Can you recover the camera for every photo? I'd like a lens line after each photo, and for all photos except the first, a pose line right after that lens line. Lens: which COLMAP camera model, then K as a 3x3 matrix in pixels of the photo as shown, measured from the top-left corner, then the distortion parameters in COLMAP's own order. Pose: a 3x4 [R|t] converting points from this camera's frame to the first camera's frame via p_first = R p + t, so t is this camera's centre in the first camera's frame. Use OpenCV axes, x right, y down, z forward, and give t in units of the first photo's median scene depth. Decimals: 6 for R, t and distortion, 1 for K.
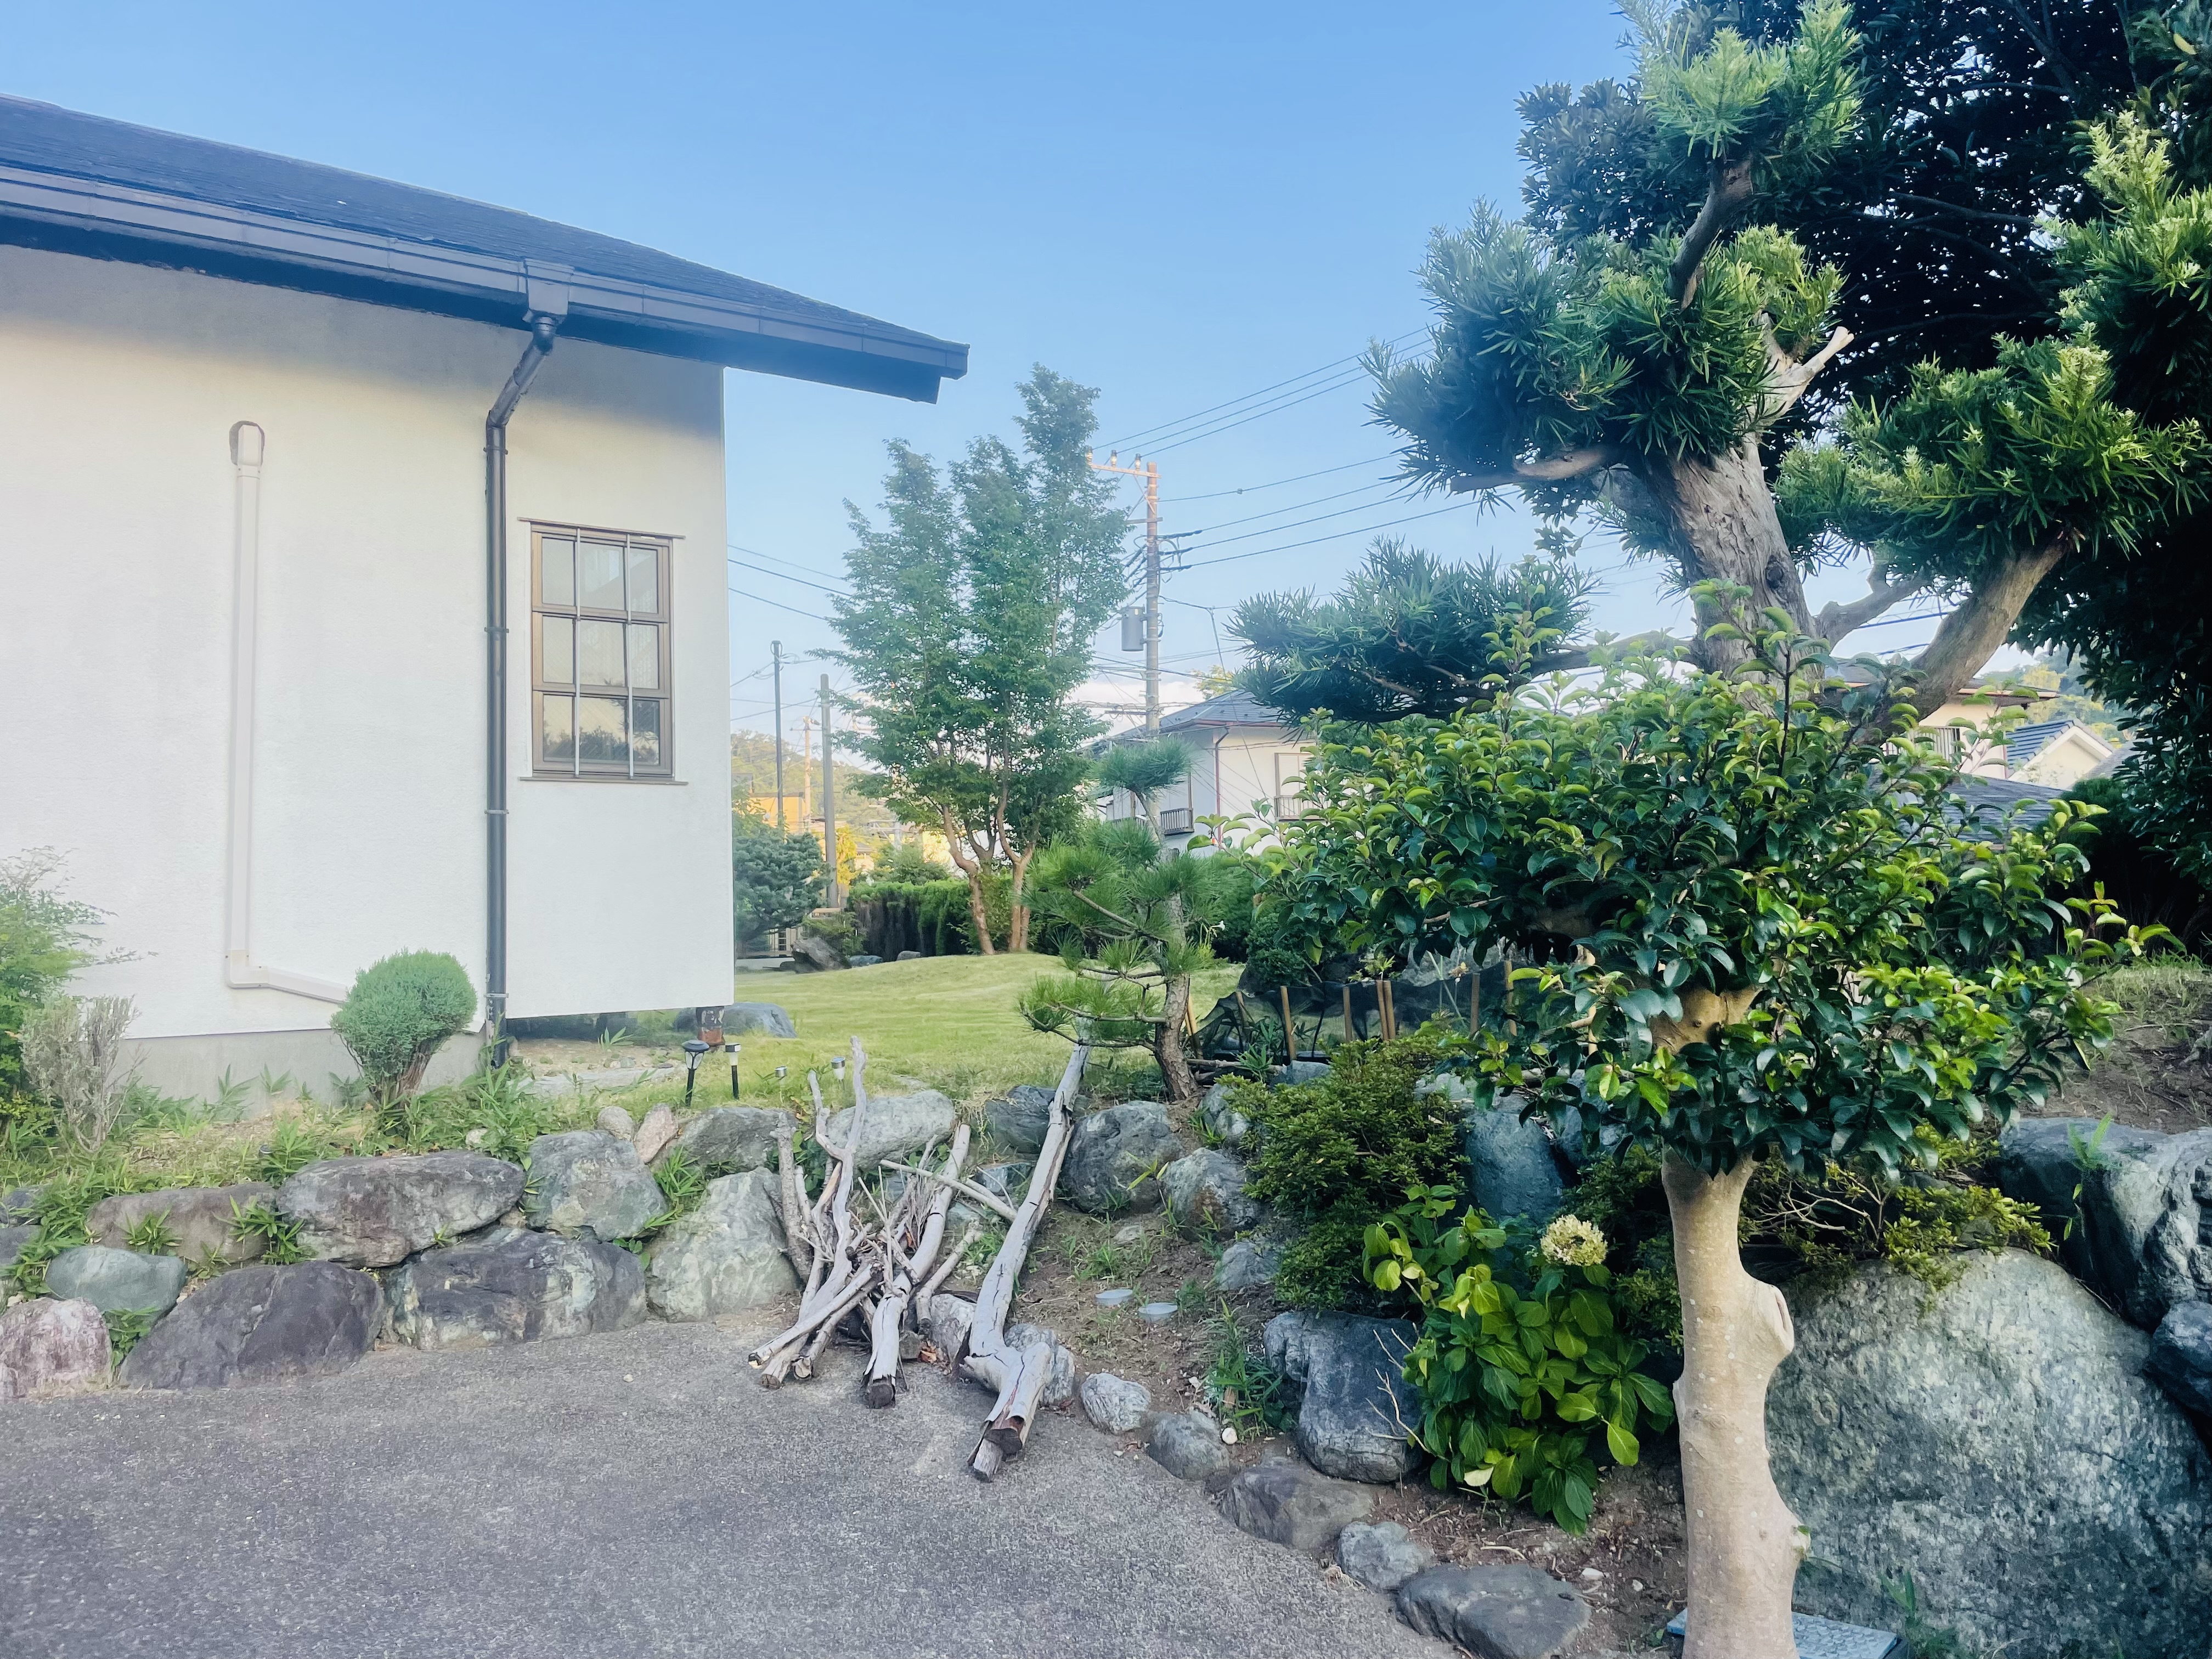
lens RADIAL K [[1657.9, 0, 1106.0], [0, 1657.9, 829.5], [0, 0, 1]] dist [0.119129, -0.204590]
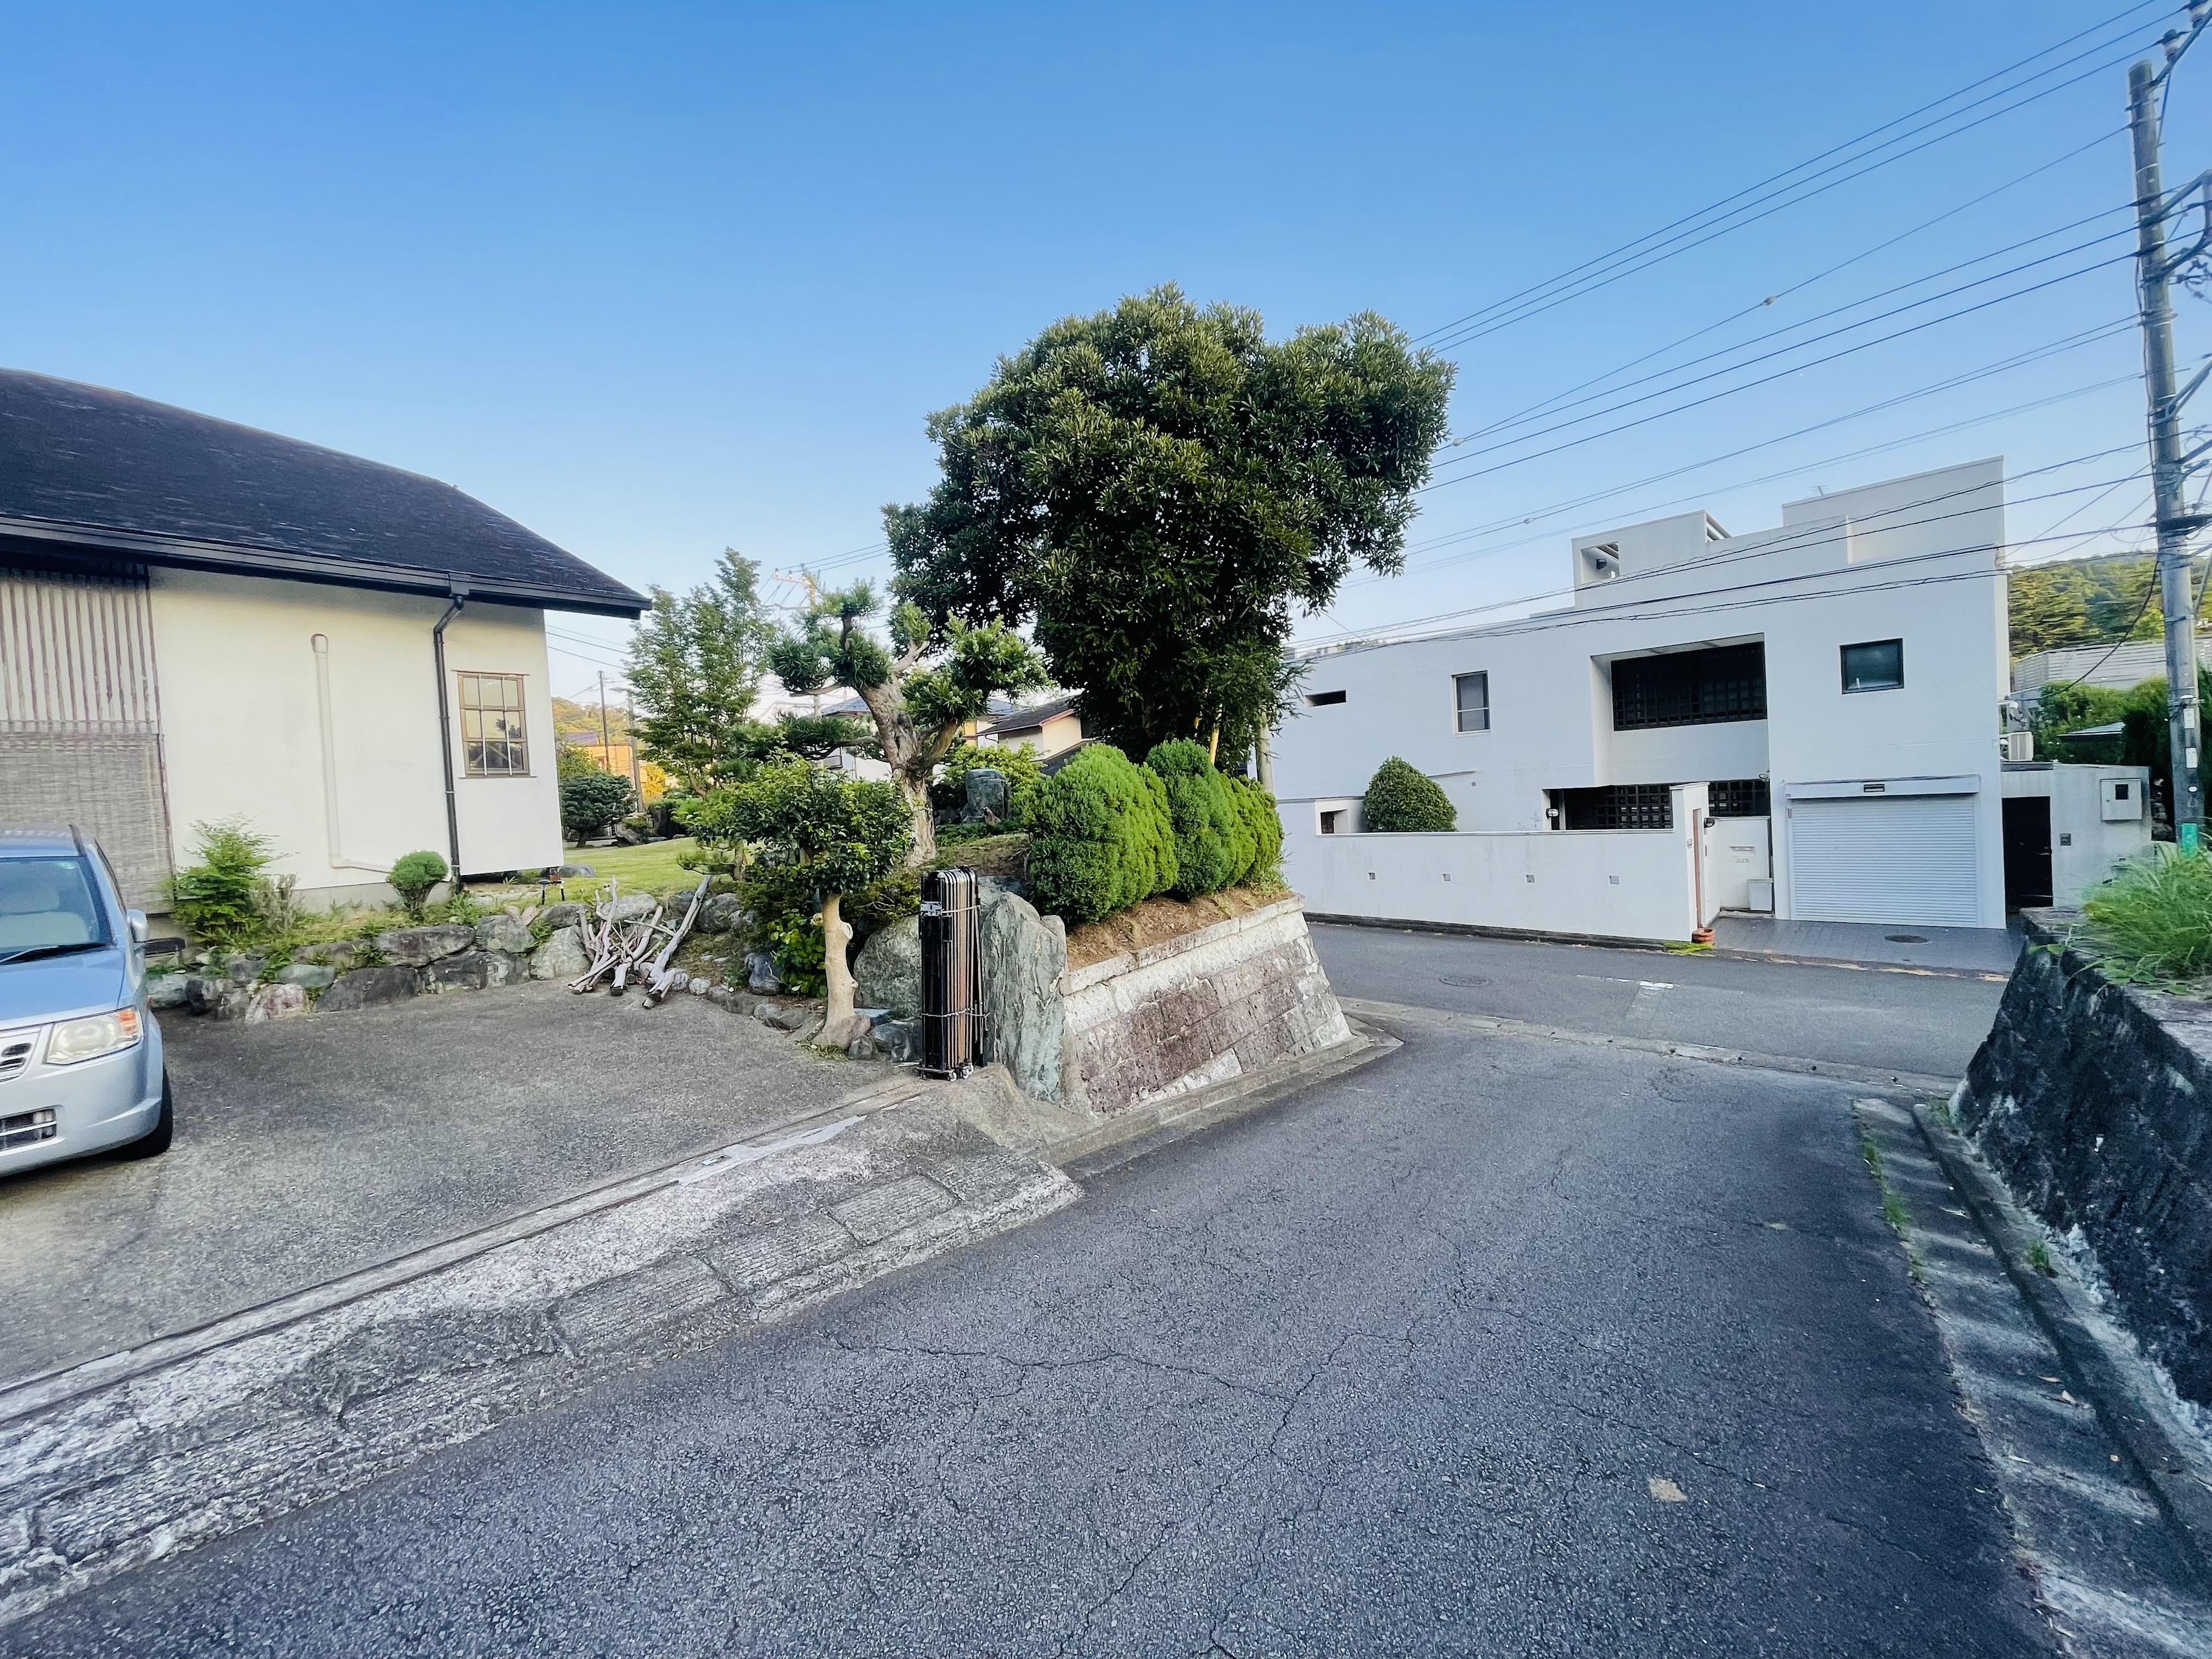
lens RADIAL K [[922.5, 0, 1106.0], [0, 922.5, 829.5], [0, 0, 1]] dist [0.001504, 0.000515]
pose [[0.959921, -0.037694, 0.277723, 0.214533], [0.014184, 0.996179, 0.086180, -0.069505], [-0.279910, -0.078787, 0.956788, -0.669393]]
